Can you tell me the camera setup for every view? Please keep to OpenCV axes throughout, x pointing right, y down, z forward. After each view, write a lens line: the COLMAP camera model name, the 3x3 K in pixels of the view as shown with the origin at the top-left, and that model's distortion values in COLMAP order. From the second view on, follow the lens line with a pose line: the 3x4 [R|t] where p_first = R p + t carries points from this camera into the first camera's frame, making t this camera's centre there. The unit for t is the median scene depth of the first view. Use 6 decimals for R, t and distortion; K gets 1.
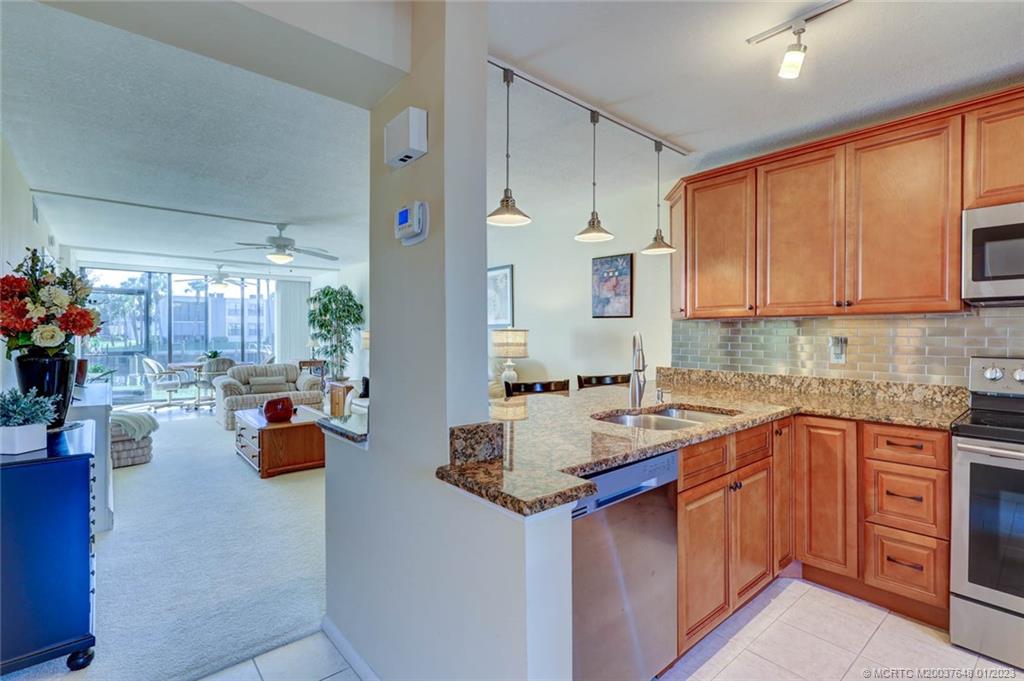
lens RADIAL K [[493.3, 0, 541.6], [0, 493.3, 337.6], [0, 0, 1]] dist [-0.002911, -0.000560]
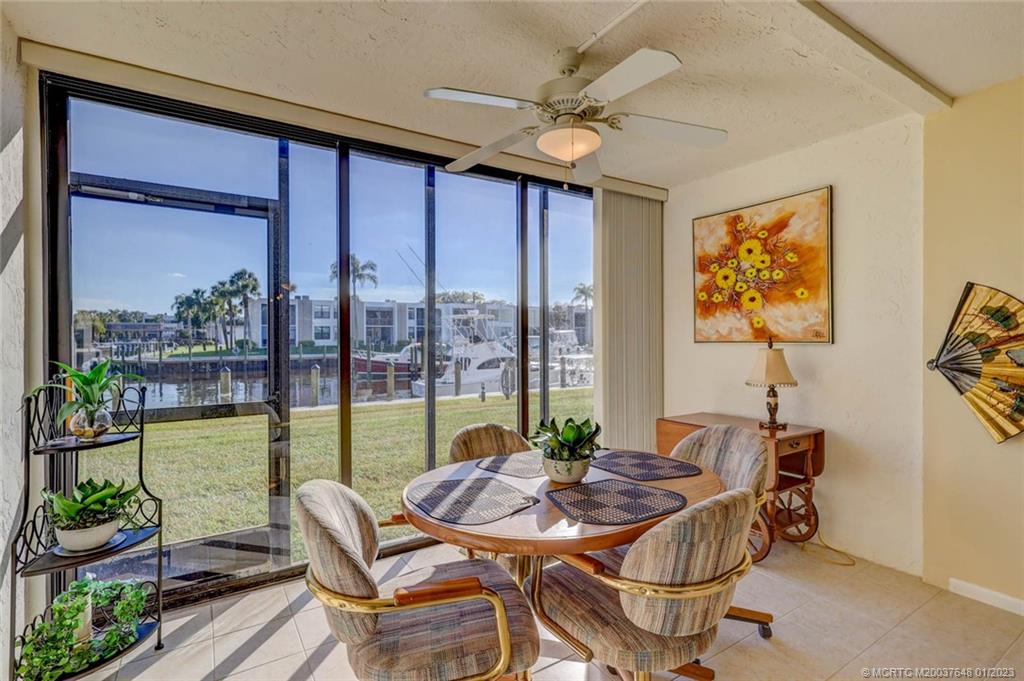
lens RADIAL K [[490.8, 0, 530.1], [0, 490.8, 337.7], [0, 0, 1]] dist [-0.000318, -0.000466]
pose [[0.991014, -0.004559, -0.133684, -0.099558], [0.003962, 0.999981, -0.004727, -0.001520], [0.133703, 0.004155, 0.991013, 0.119657]]
